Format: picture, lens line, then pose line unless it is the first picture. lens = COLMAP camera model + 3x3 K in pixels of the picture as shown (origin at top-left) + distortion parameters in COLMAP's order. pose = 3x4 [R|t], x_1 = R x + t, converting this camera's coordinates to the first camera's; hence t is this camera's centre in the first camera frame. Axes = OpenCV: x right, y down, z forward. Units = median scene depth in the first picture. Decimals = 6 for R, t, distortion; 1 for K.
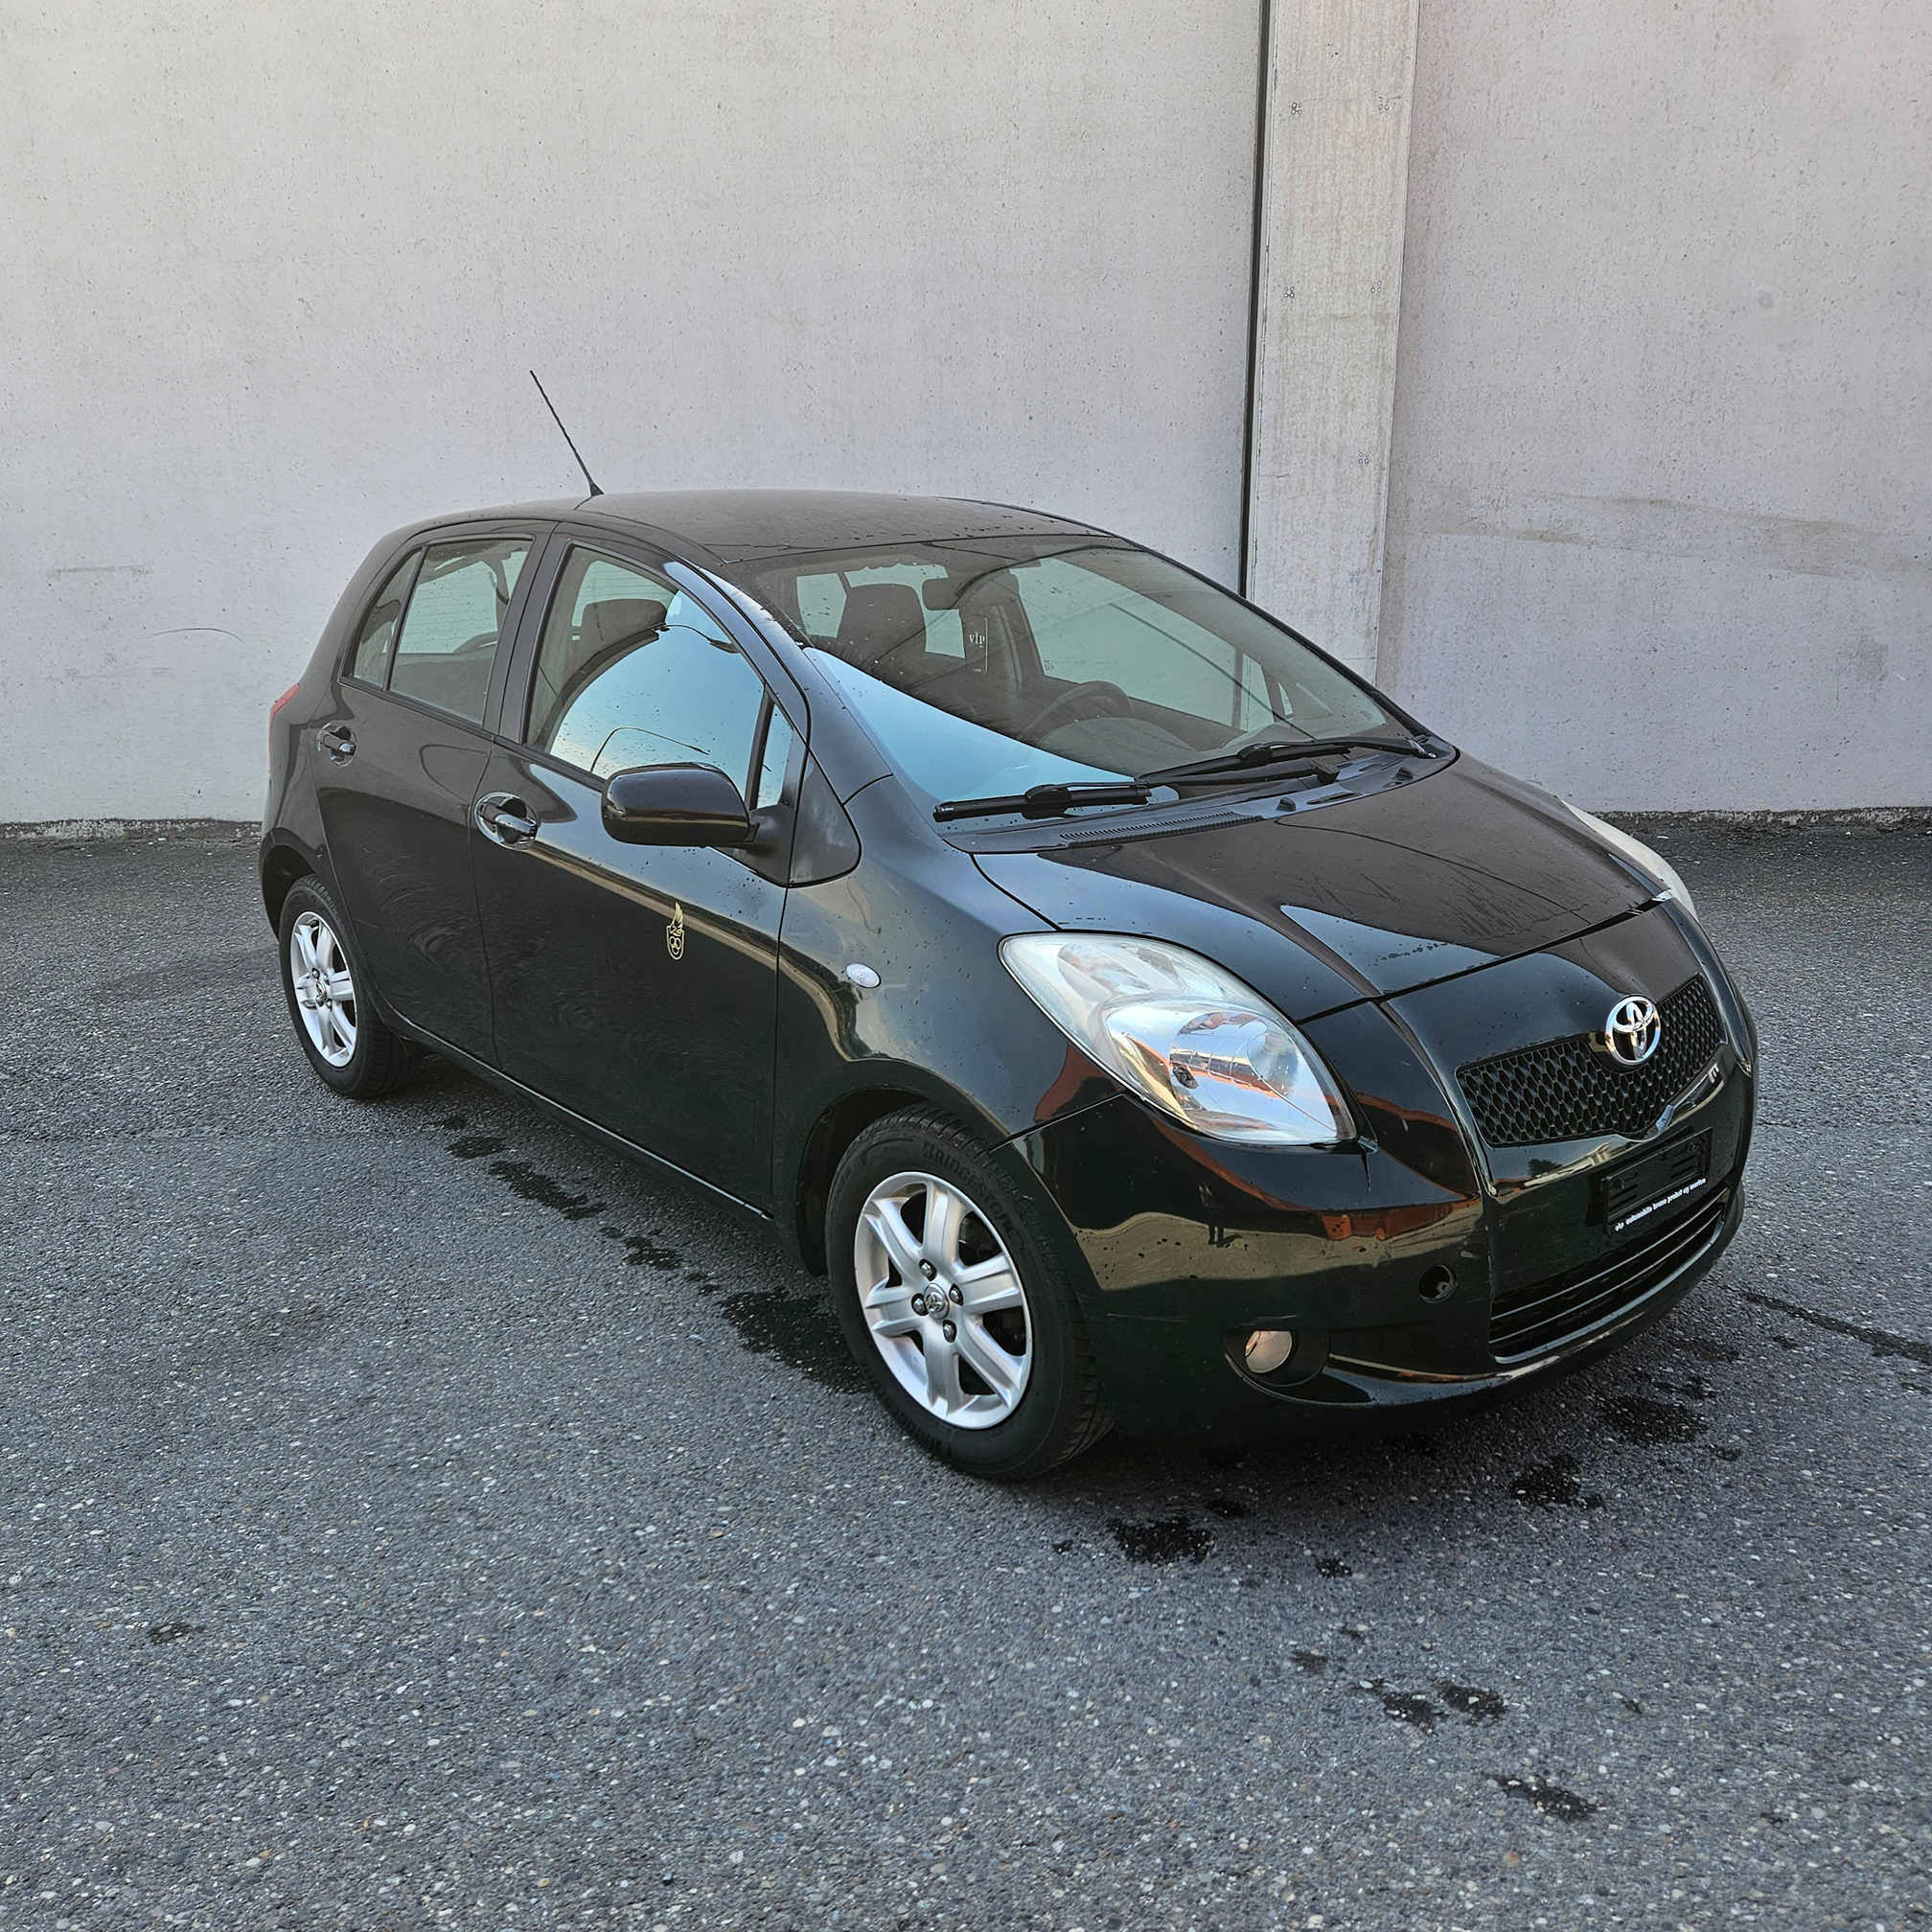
lens RADIAL K [[1711.2, 0, 957.8], [0, 1711.2, 945.5], [0, 0, 1]] dist [0.076613, -0.065139]
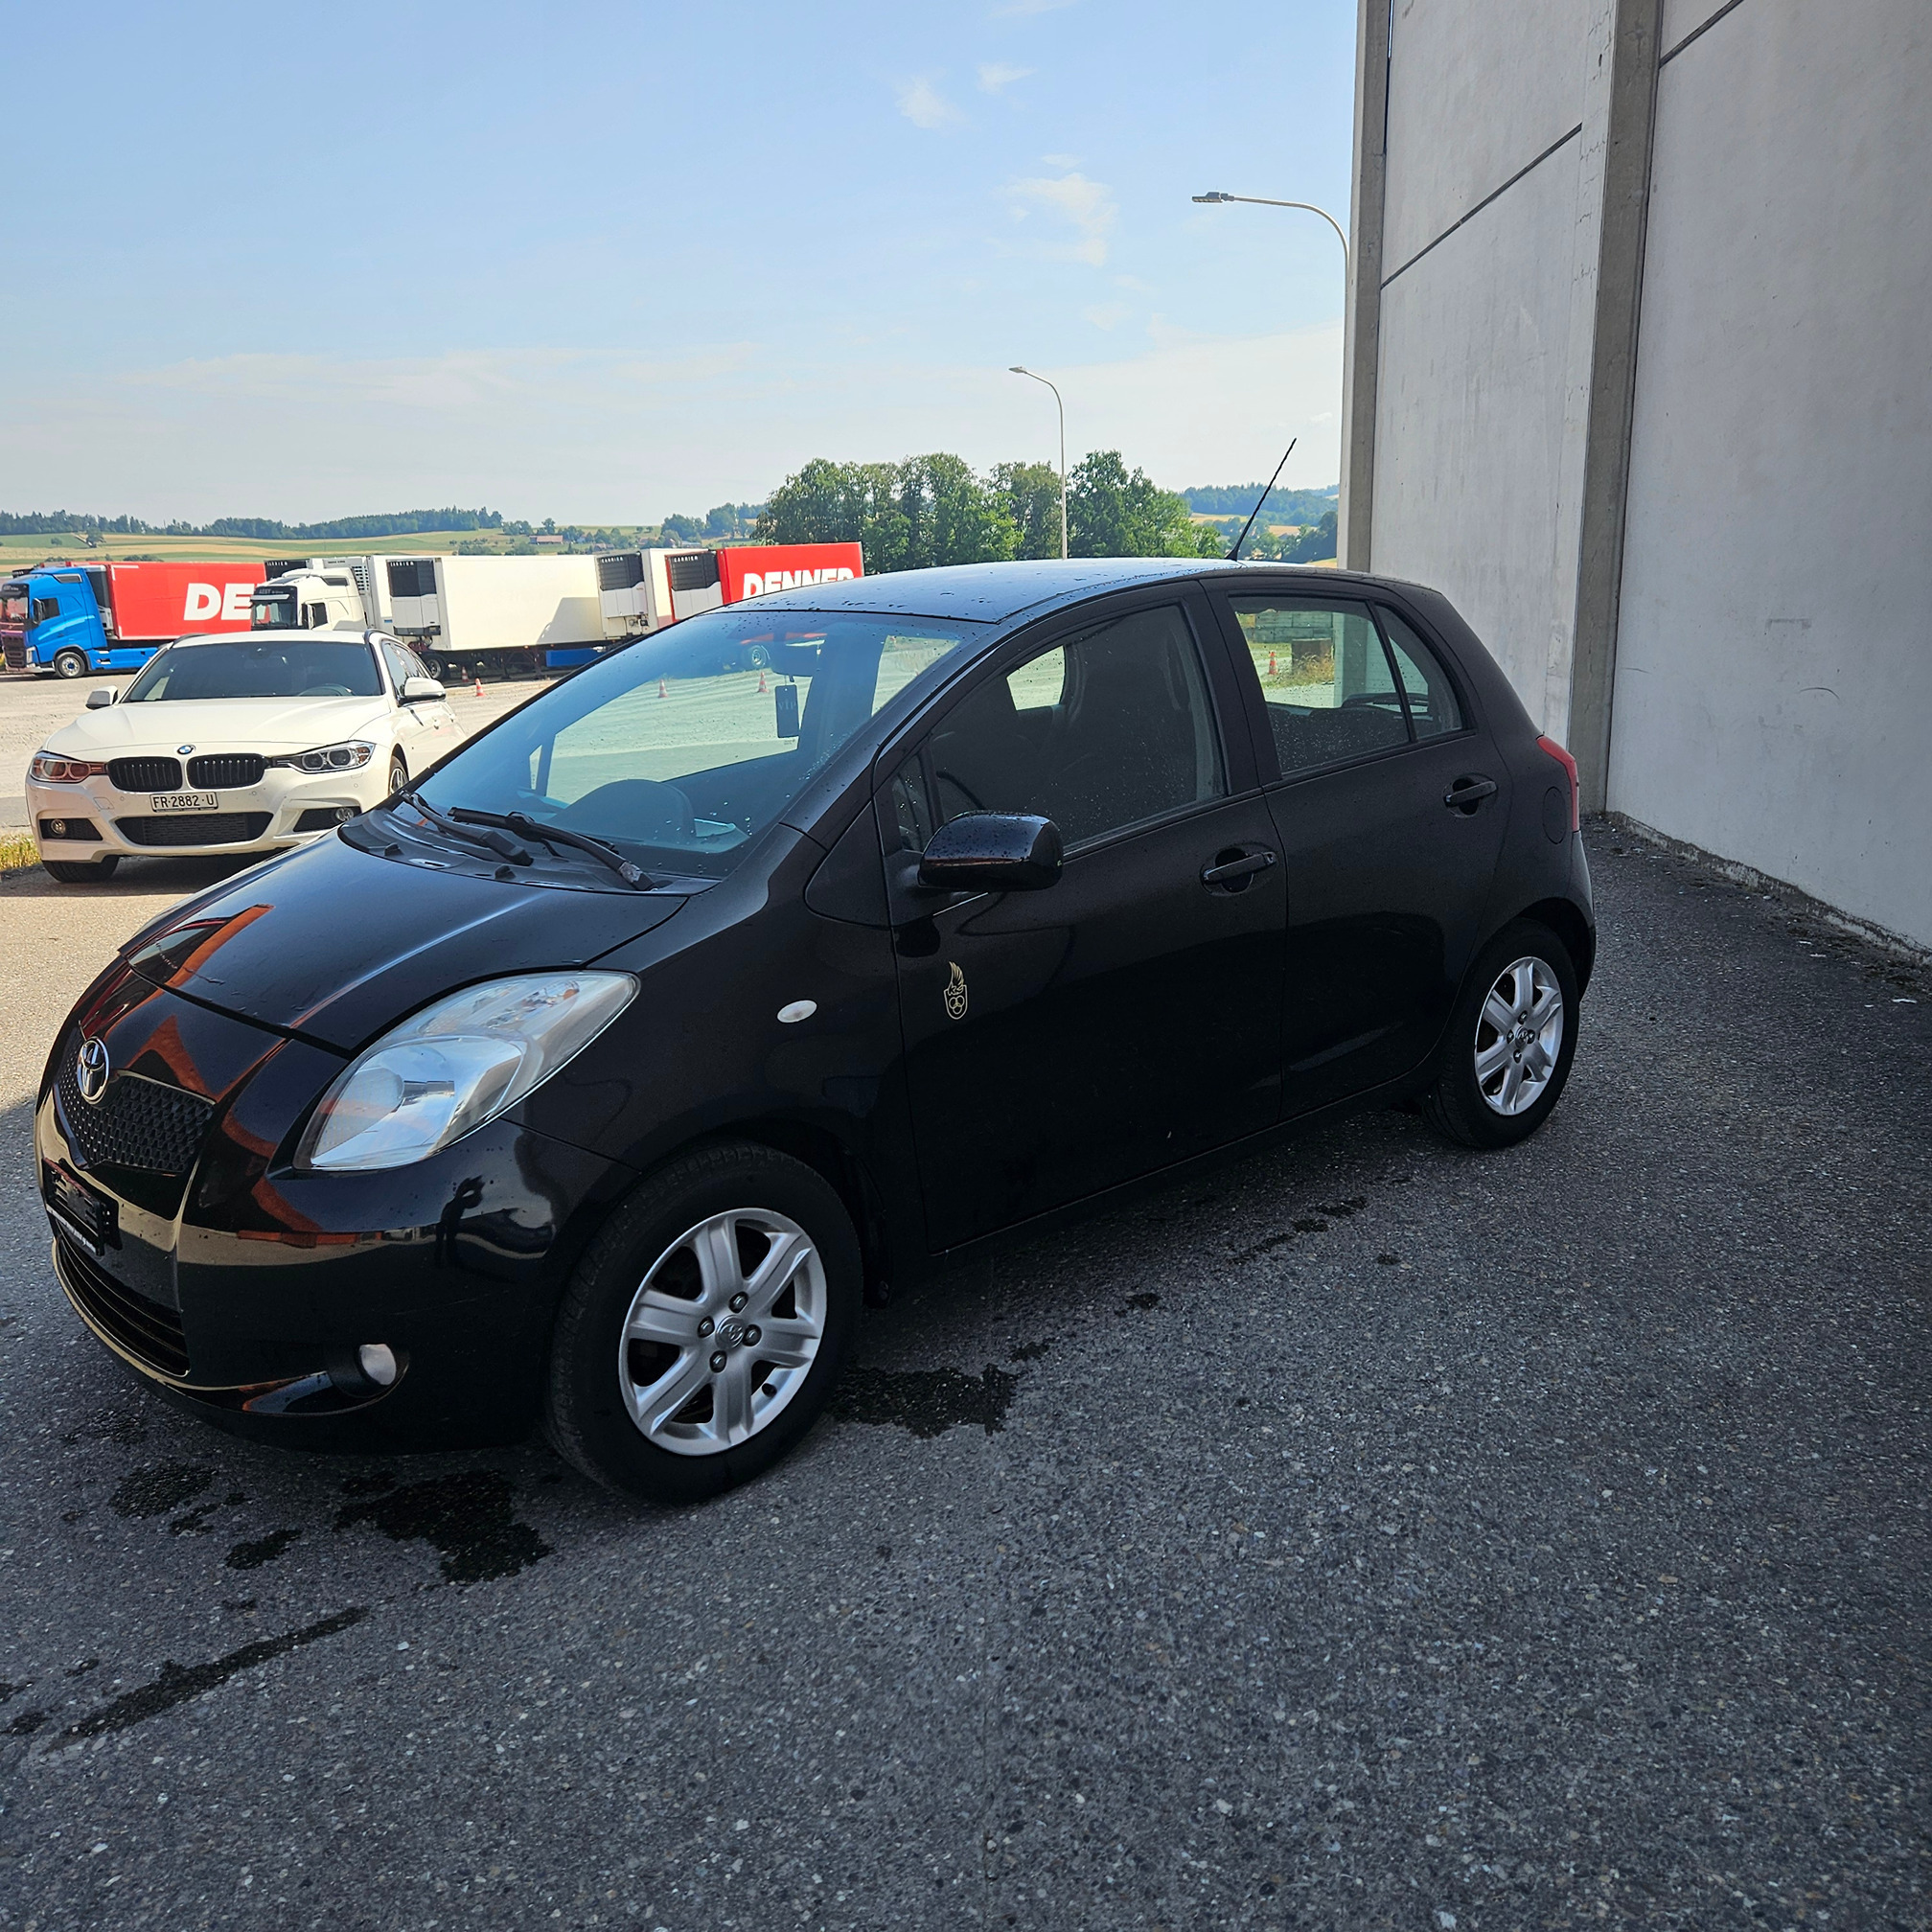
lens RADIAL K [[1749.6, 0, 959.6], [0, 1749.6, 971.4], [0, 0, 1]] dist [0.085692, -0.085913]
pose [[0.009249, 0.244903, -0.969504, 0.599941], [-0.251696, 0.938899, 0.234770, -0.167304], [0.967762, 0.241849, 0.070325, 0.585971]]
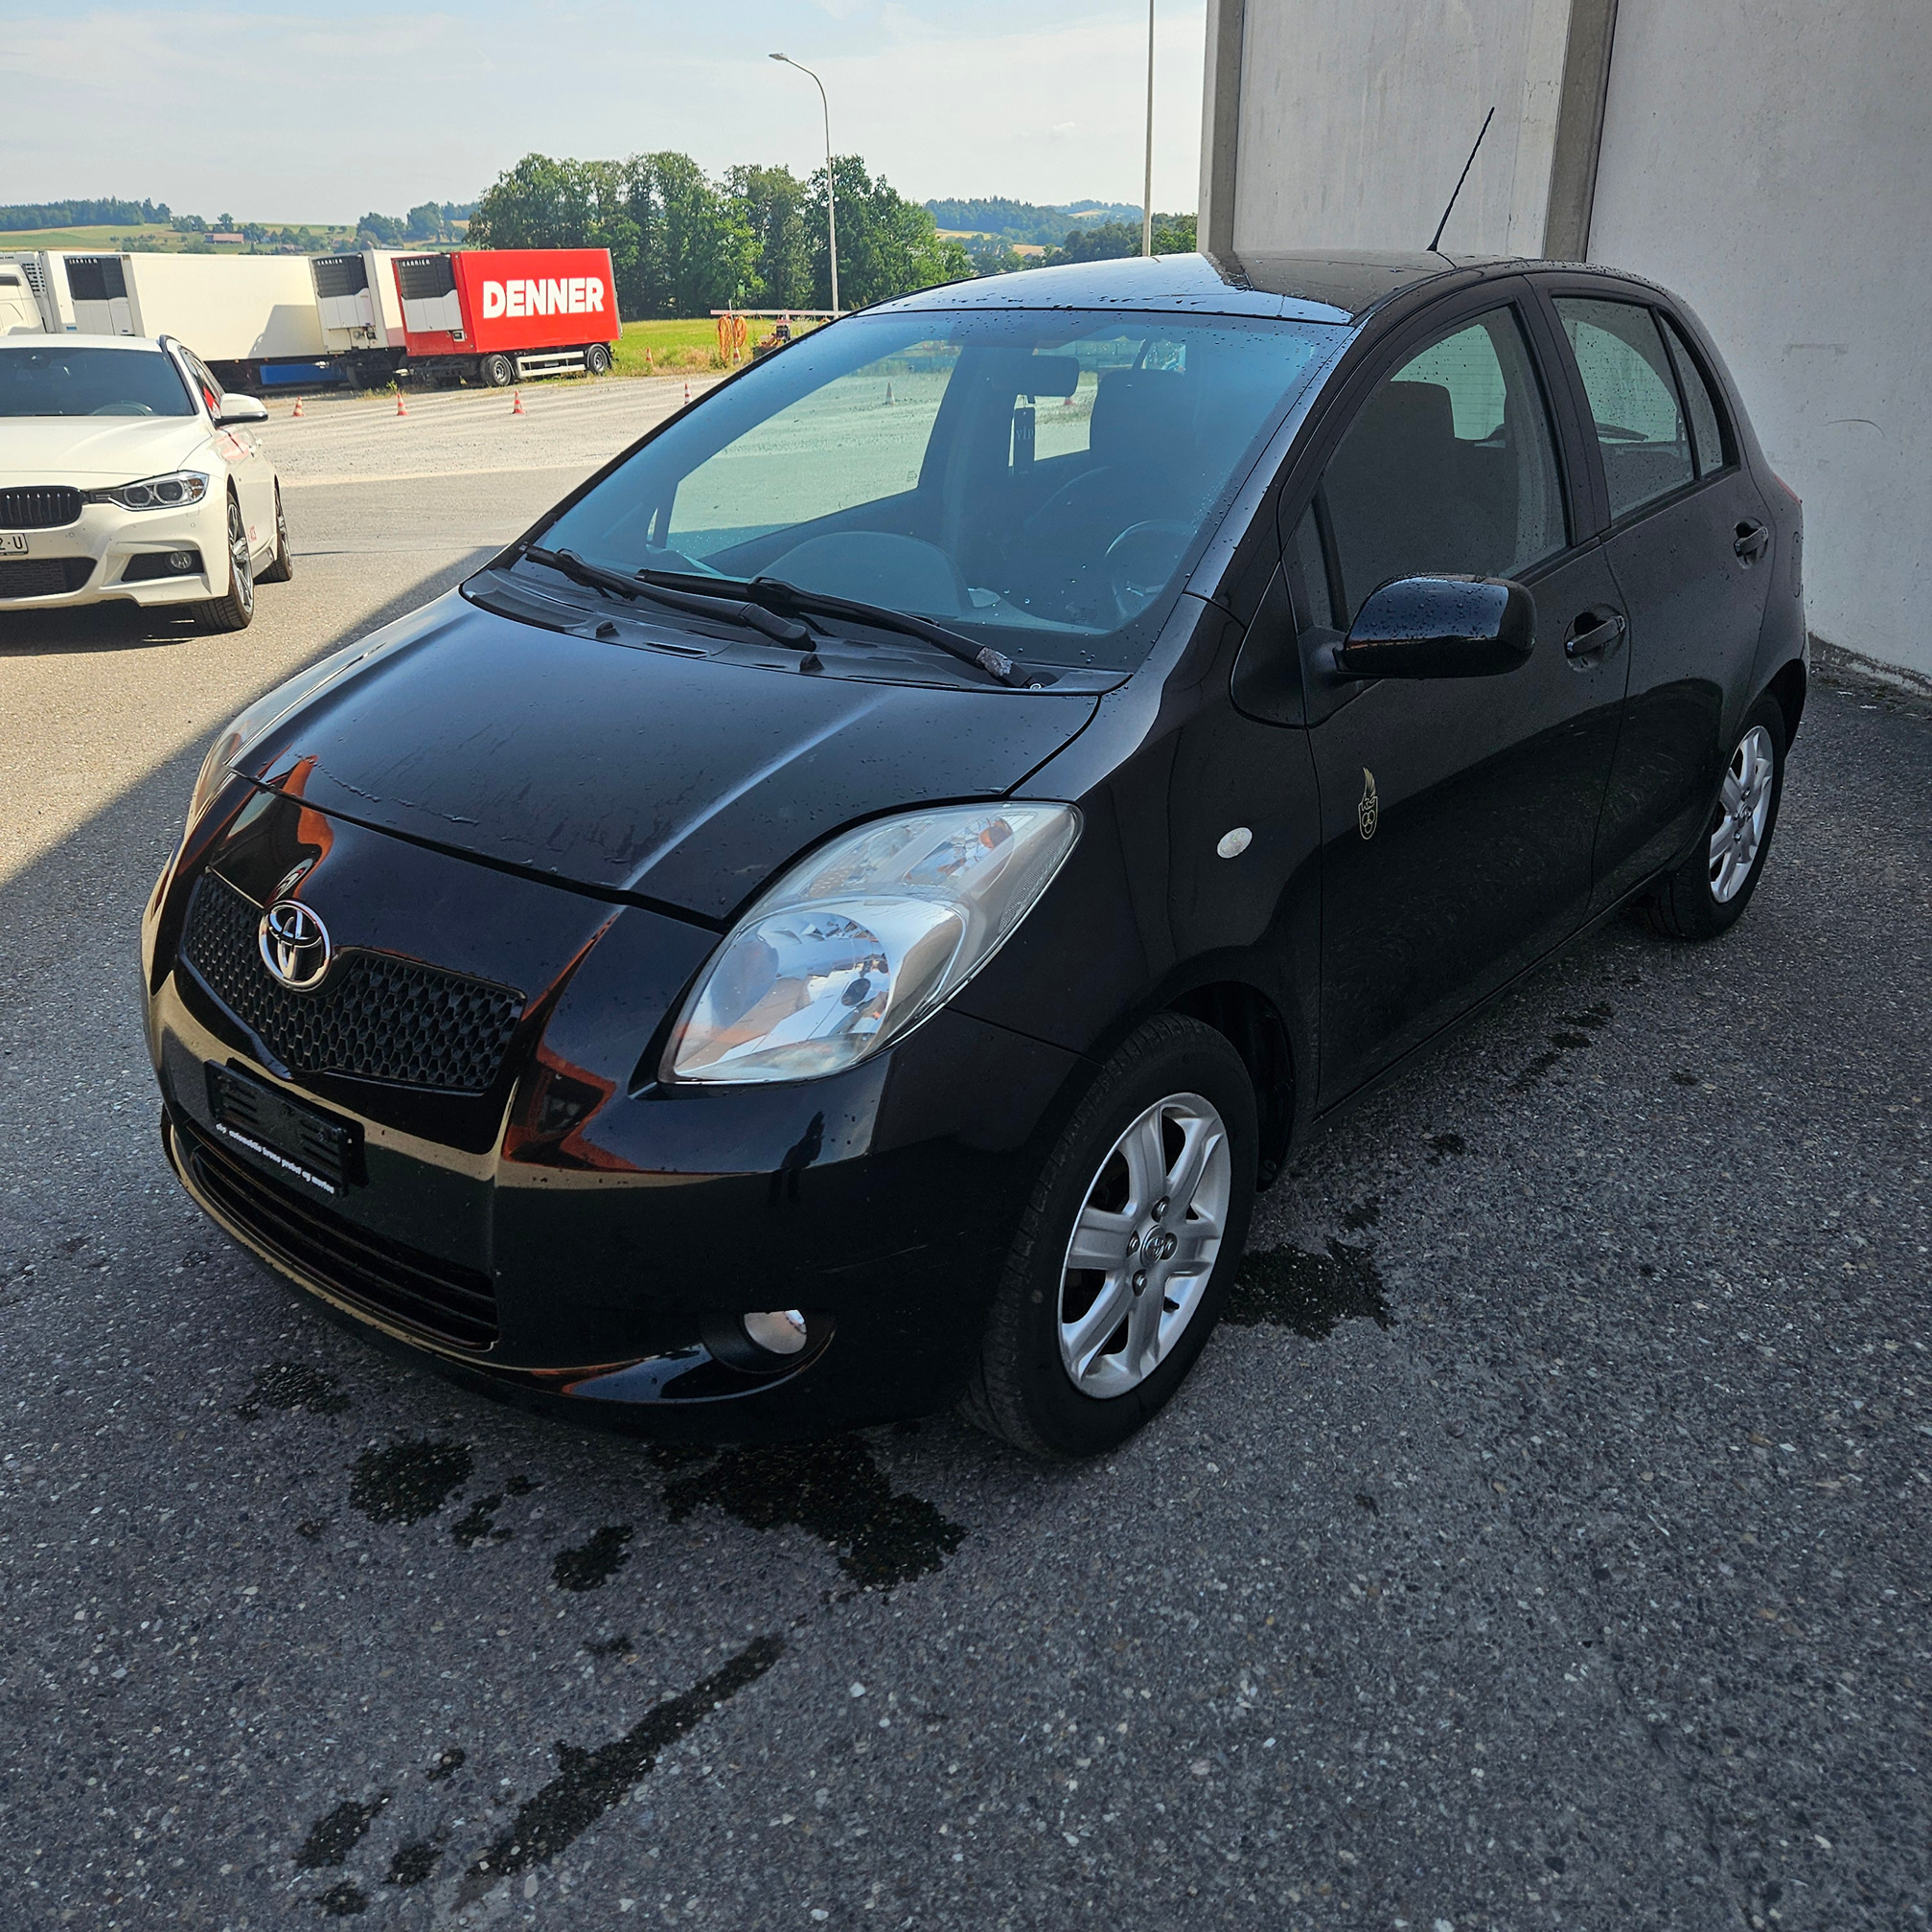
lens RADIAL K [[1746.0, 0, 965.2], [0, 1746.0, 950.3], [0, 0, 1]] dist [0.084261, -0.080260]
pose [[0.157714, 0.369524, -0.915739, 0.484697], [-0.268454, 0.908464, 0.320353, -0.119339], [0.950294, 0.195310, 0.242478, 0.447868]]
